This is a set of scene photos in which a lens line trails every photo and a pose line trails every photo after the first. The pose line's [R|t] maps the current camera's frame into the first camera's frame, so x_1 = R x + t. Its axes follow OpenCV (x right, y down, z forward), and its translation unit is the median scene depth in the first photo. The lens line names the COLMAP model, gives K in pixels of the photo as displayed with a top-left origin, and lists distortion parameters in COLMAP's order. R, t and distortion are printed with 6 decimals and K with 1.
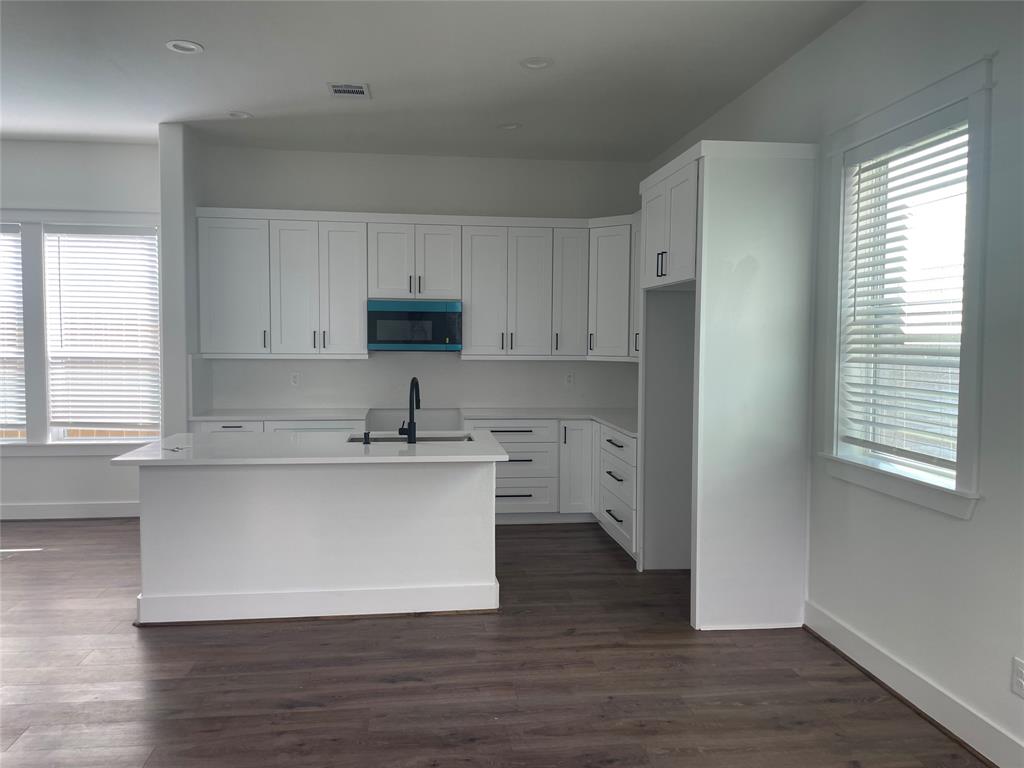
lens RADIAL K [[773.3, 0, 511.5], [0, 773.3, 378.2], [0, 0, 1]] dist [0.093241, -0.109875]
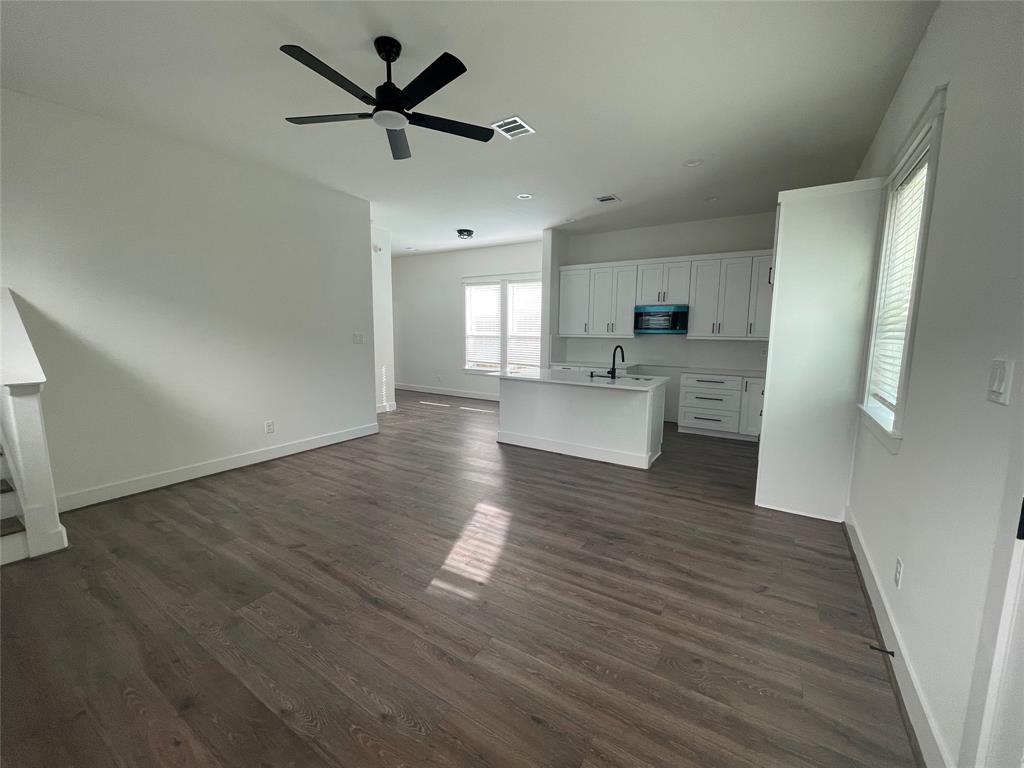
lens RADIAL K [[413.7, 0, 512.0], [0, 413.7, 384.0], [0, 0, 1]] dist [-0.002635, -0.000182]
pose [[0.768549, 0.082880, -0.634400, 0.341812], [-0.035827, 0.995593, 0.086665, 0.015573], [0.638787, -0.043878, 0.768131, 0.033130]]
